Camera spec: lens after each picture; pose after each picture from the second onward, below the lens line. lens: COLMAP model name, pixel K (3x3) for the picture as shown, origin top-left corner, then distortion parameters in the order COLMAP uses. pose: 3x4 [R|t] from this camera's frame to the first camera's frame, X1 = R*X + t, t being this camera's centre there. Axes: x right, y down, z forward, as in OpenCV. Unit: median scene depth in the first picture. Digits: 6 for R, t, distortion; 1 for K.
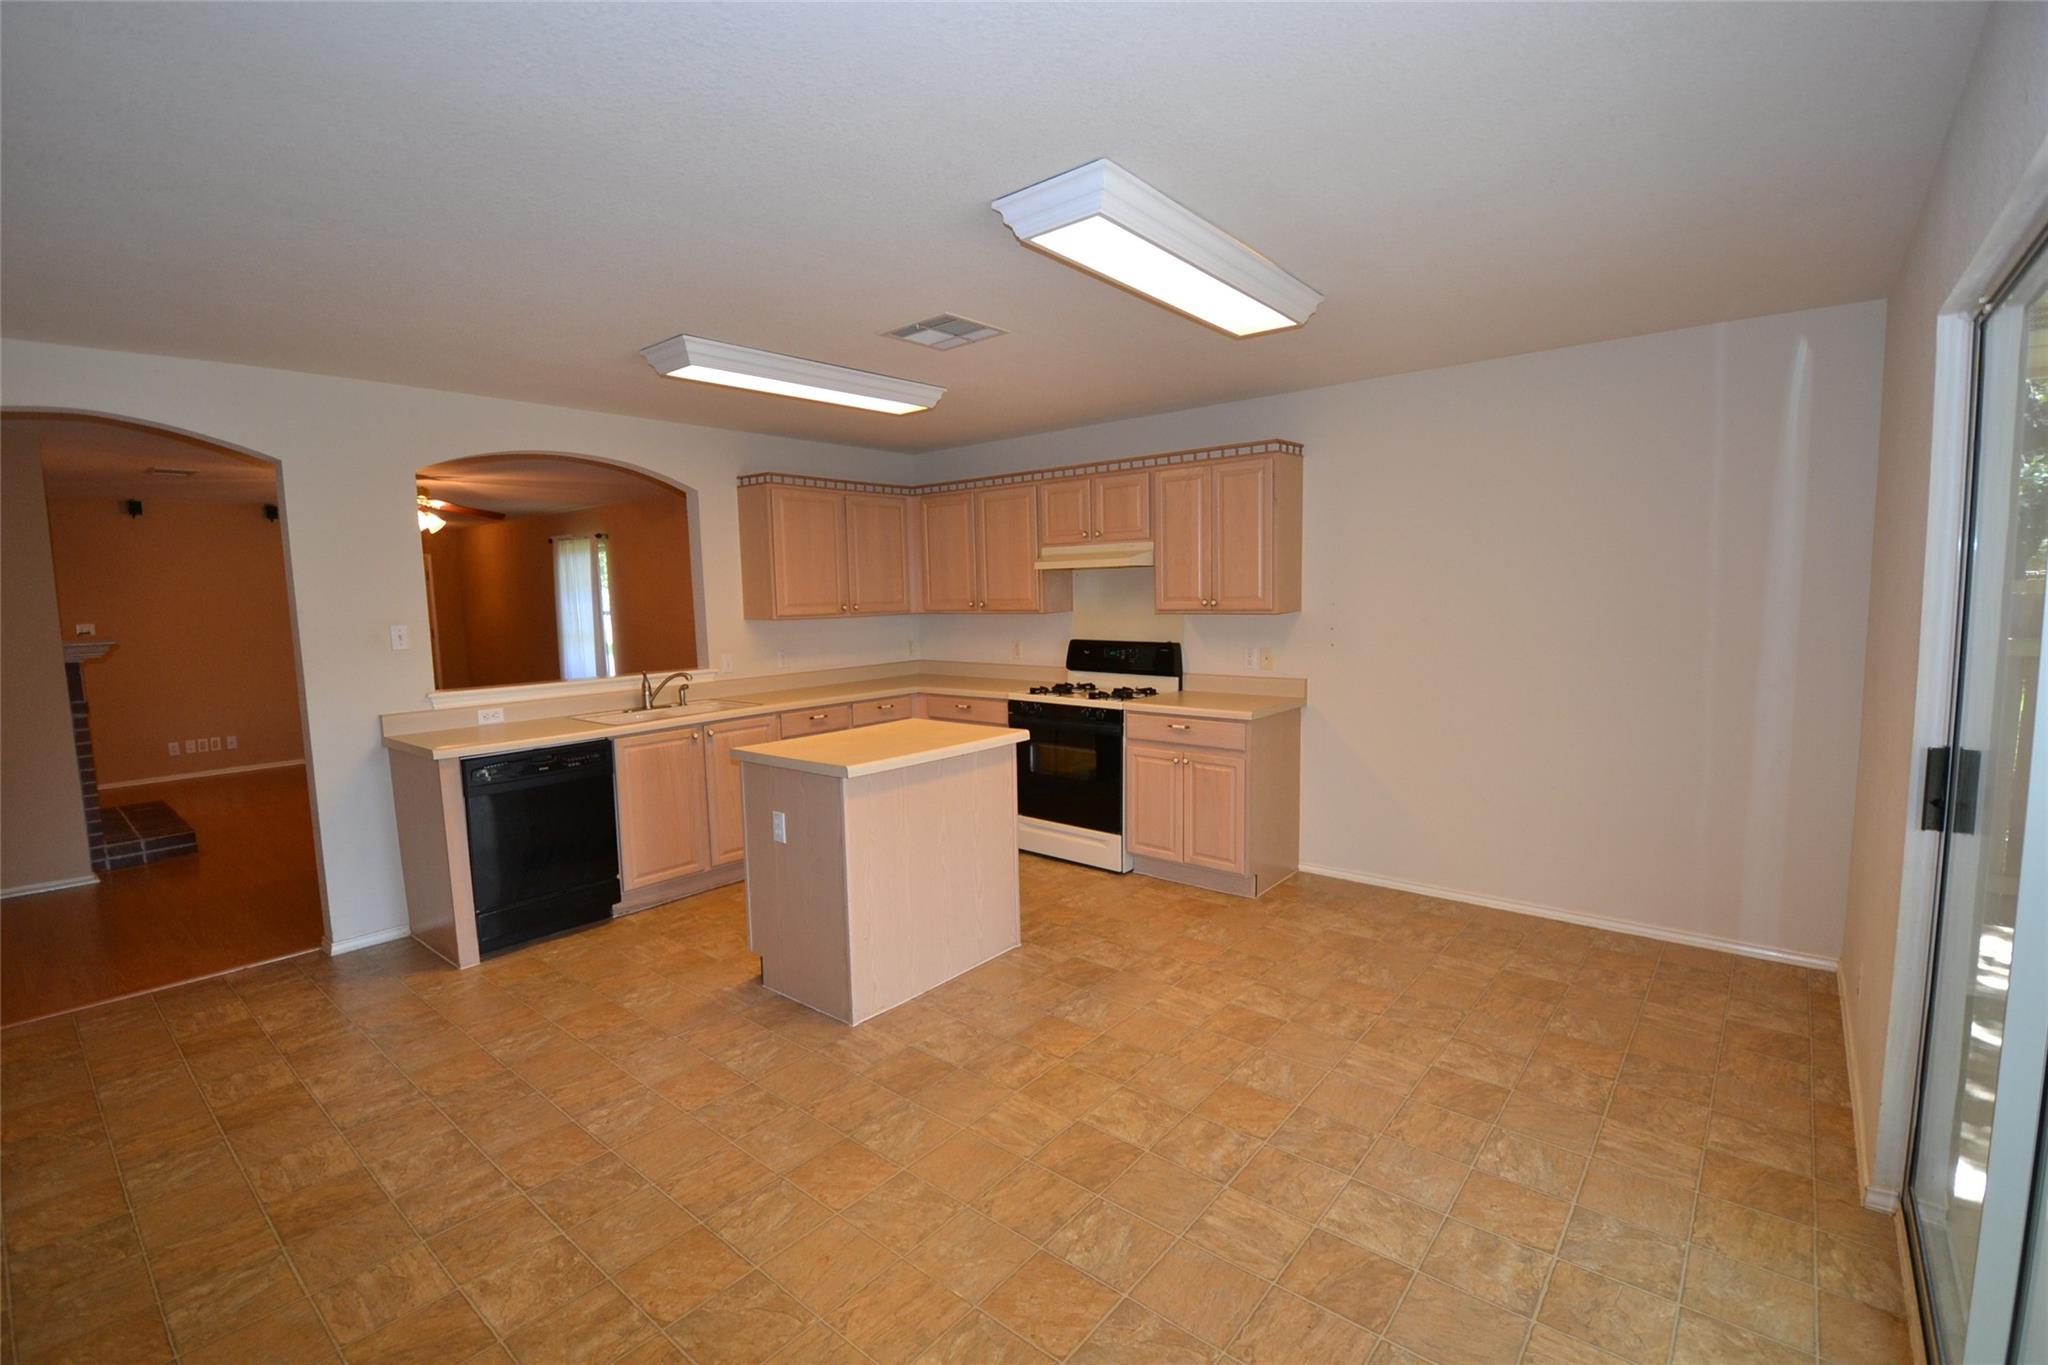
lens RADIAL K [[907.3, 0, 1006.5], [0, 907.3, 692.1], [0, 0, 1]] dist [0.003921, -0.014748]
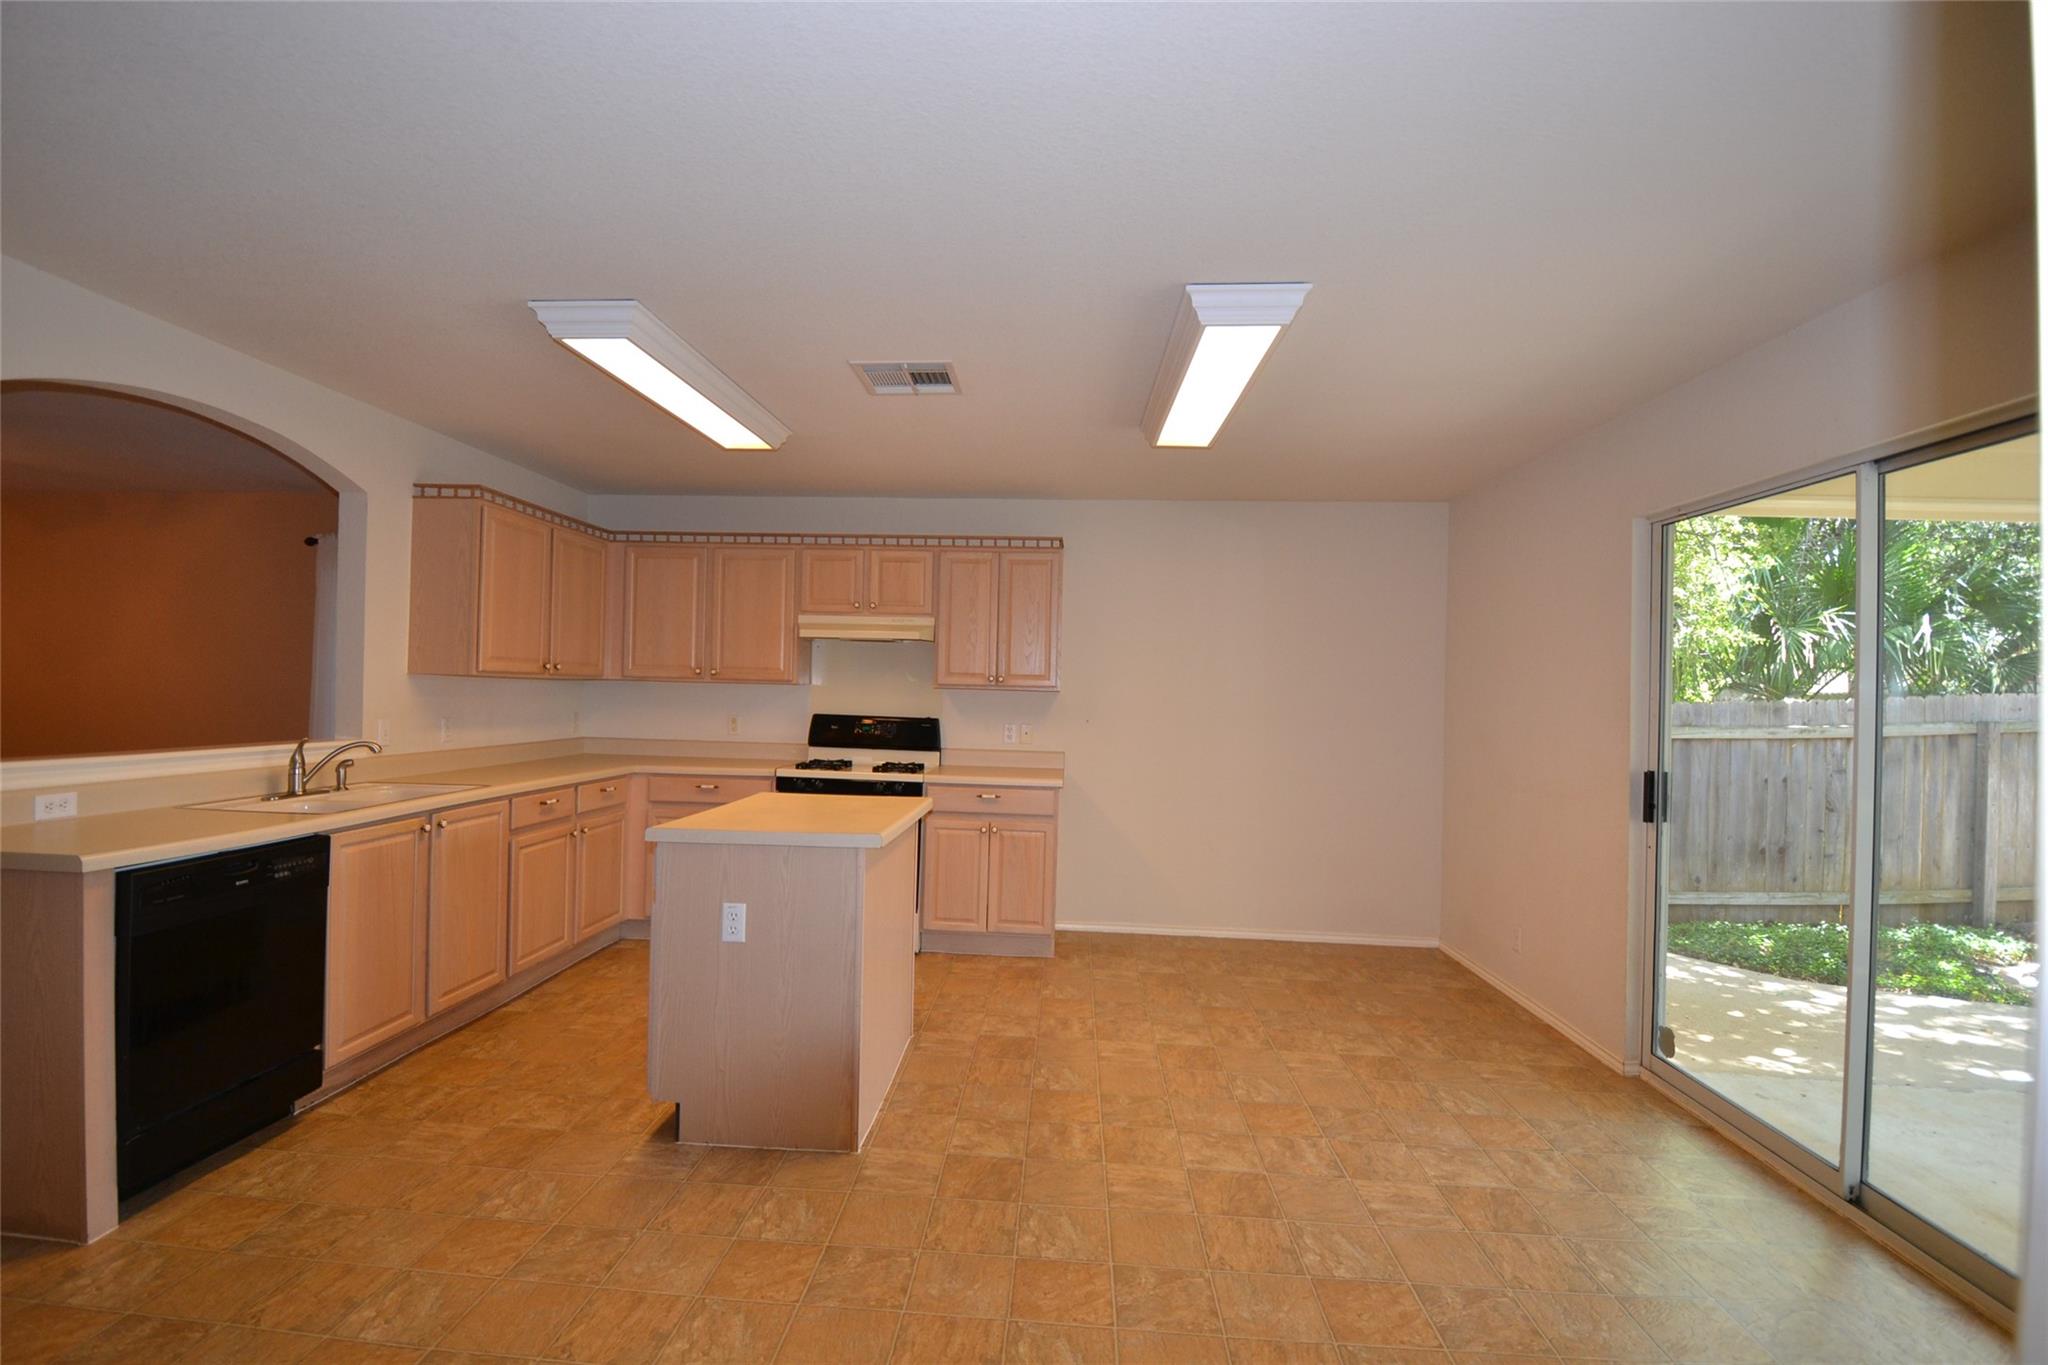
lens RADIAL K [[907.3, 0, 1013.1], [0, 907.3, 688.3], [0, 0, 1]] dist [0.003921, -0.014748]
pose [[0.803968, 0.043868, 0.593053, -0.418577], [0.023285, 0.994188, -0.105106, 0.025918], [-0.594217, 0.098312, 0.798274, 0.154683]]
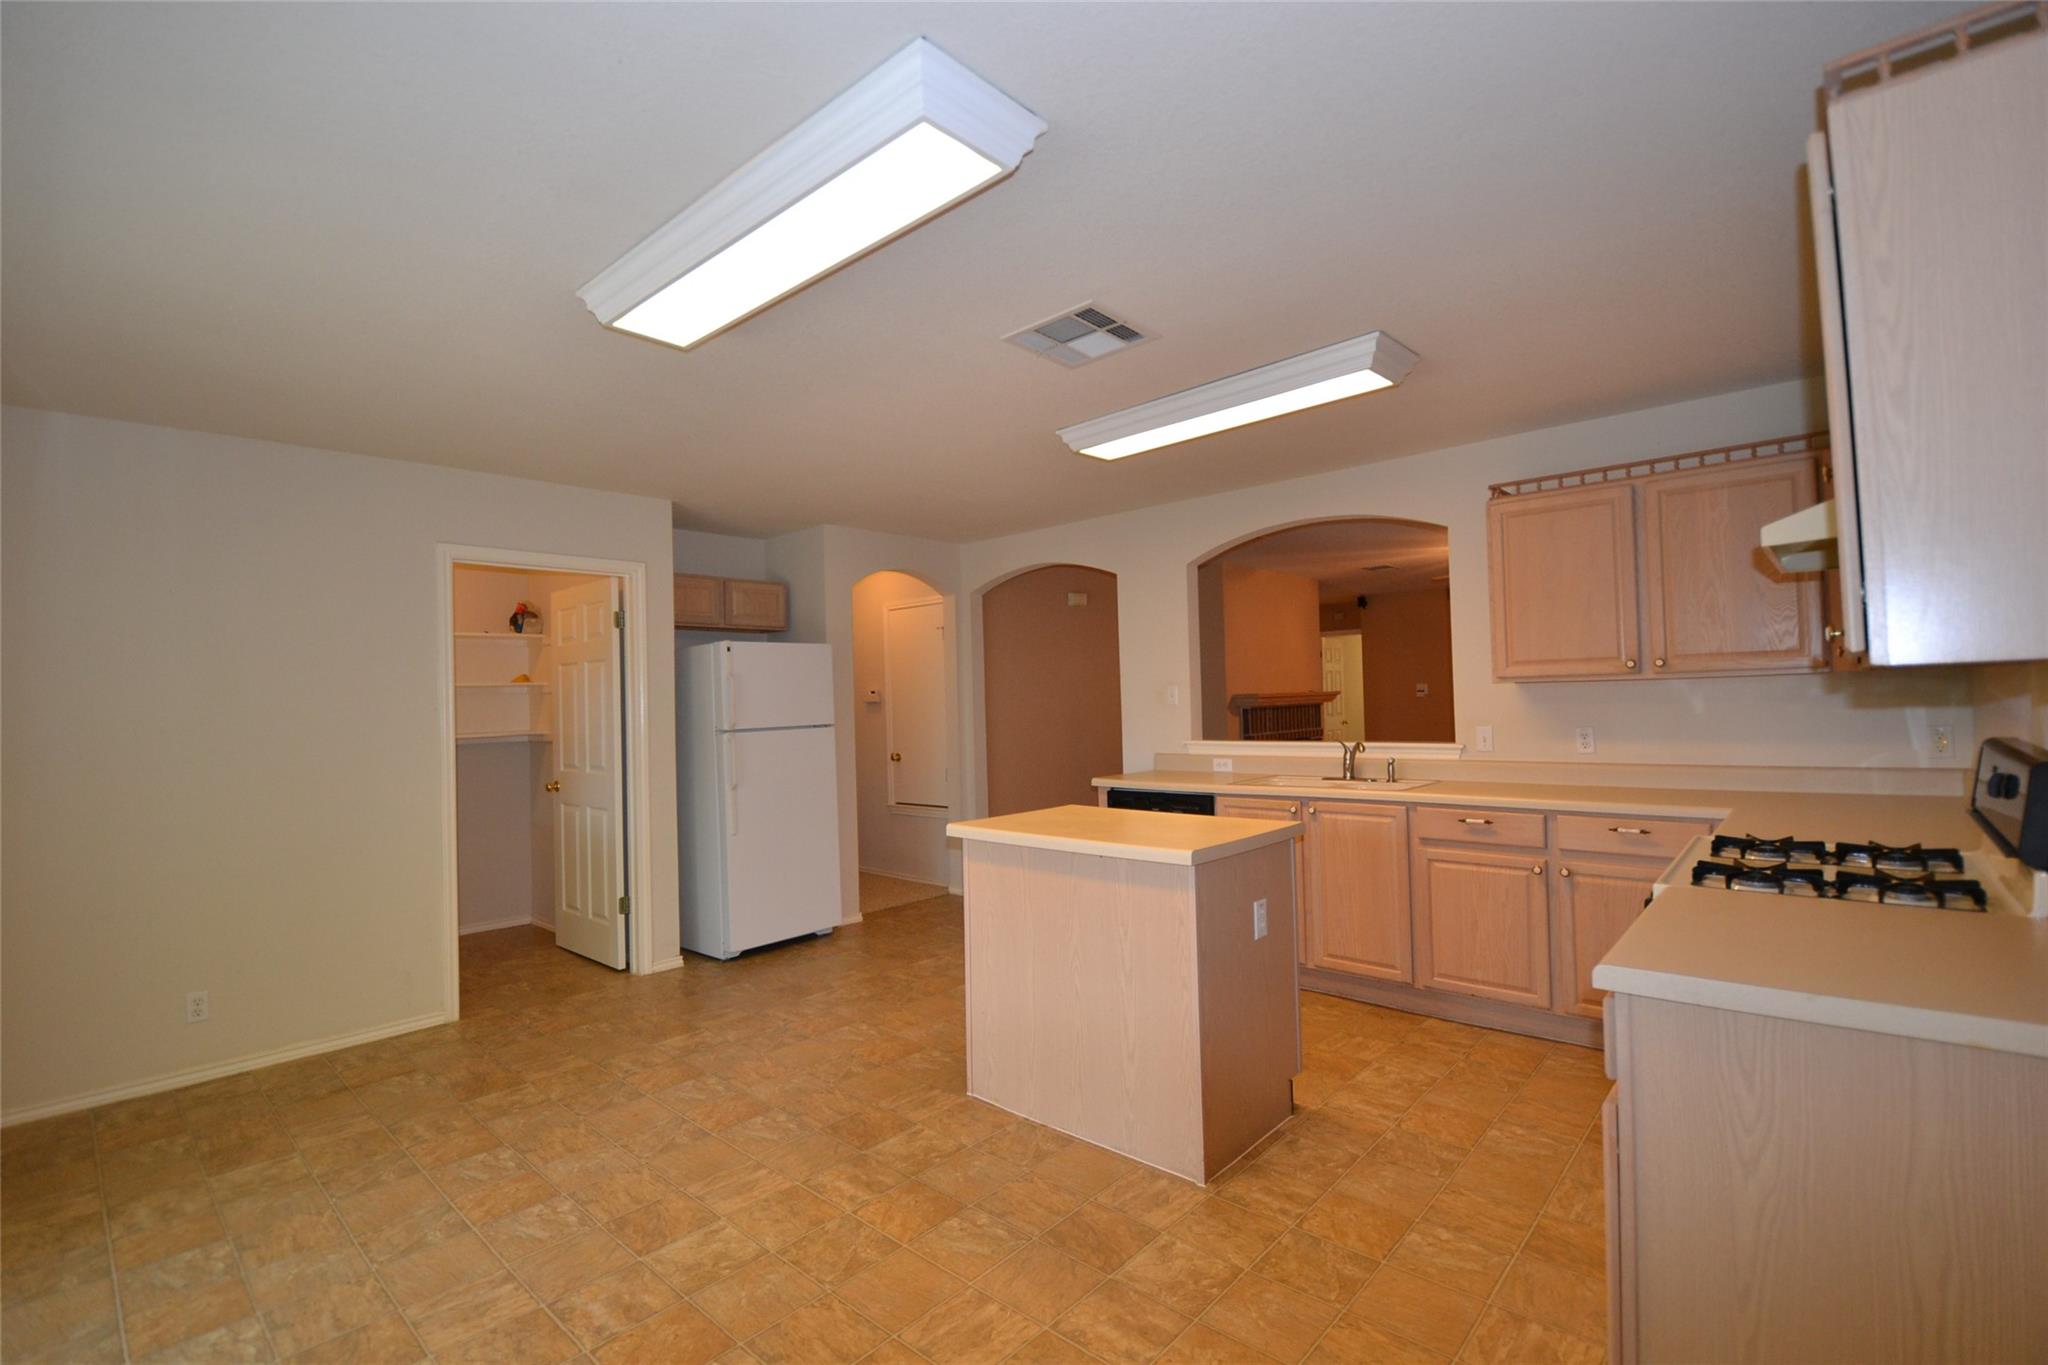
lens RADIAL K [[907.3, 0, 1020.3], [0, 907.3, 692.9], [0, 0, 1]] dist [0.003921, -0.014748]
pose [[-0.031670, 0.020637, -0.999285, 0.599928], [-0.082230, 0.996344, 0.023182, -0.071389], [0.996110, 0.082906, -0.029857, 0.776022]]
